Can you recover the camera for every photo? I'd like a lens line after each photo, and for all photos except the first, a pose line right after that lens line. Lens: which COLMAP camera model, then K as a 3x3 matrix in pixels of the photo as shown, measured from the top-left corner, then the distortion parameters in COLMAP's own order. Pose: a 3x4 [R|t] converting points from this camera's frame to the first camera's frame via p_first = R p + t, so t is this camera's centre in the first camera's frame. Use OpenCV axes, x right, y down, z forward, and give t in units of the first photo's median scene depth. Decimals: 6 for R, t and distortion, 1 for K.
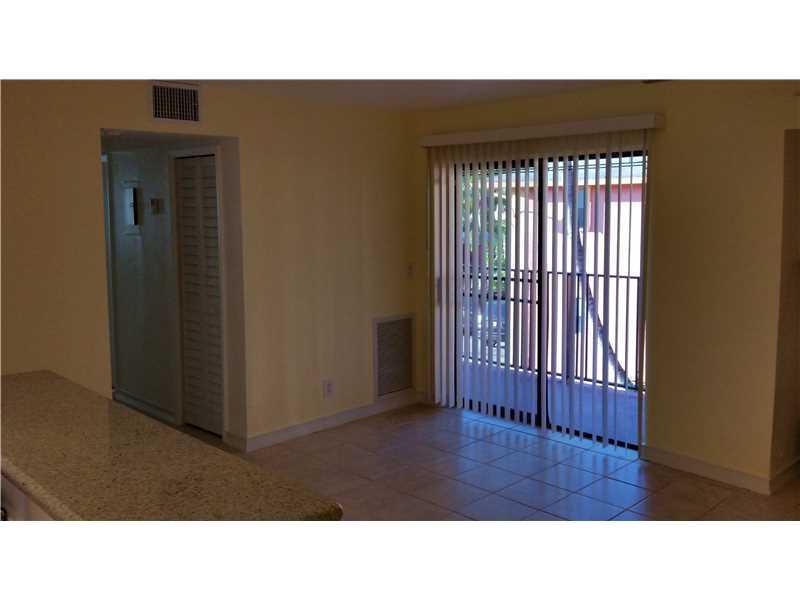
lens RADIAL K [[648.9, 0, 396.0], [0, 648.9, 293.7], [0, 0, 1]] dist [0.273809, -0.605487]
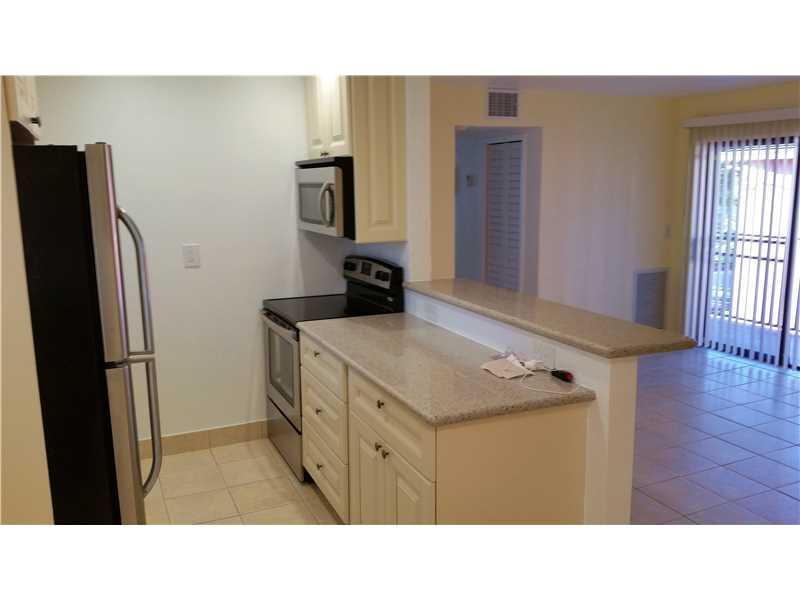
lens RADIAL K [[690.3, 0, 400.0], [0, 690.3, 312.4], [0, 0, 1]] dist [0.055707, -0.006821]
pose [[0.948251, 0.054754, -0.312765, -0.038803], [-0.045124, 0.998260, 0.037952, 0.087931], [0.314299, -0.021875, 0.949072, -0.386303]]
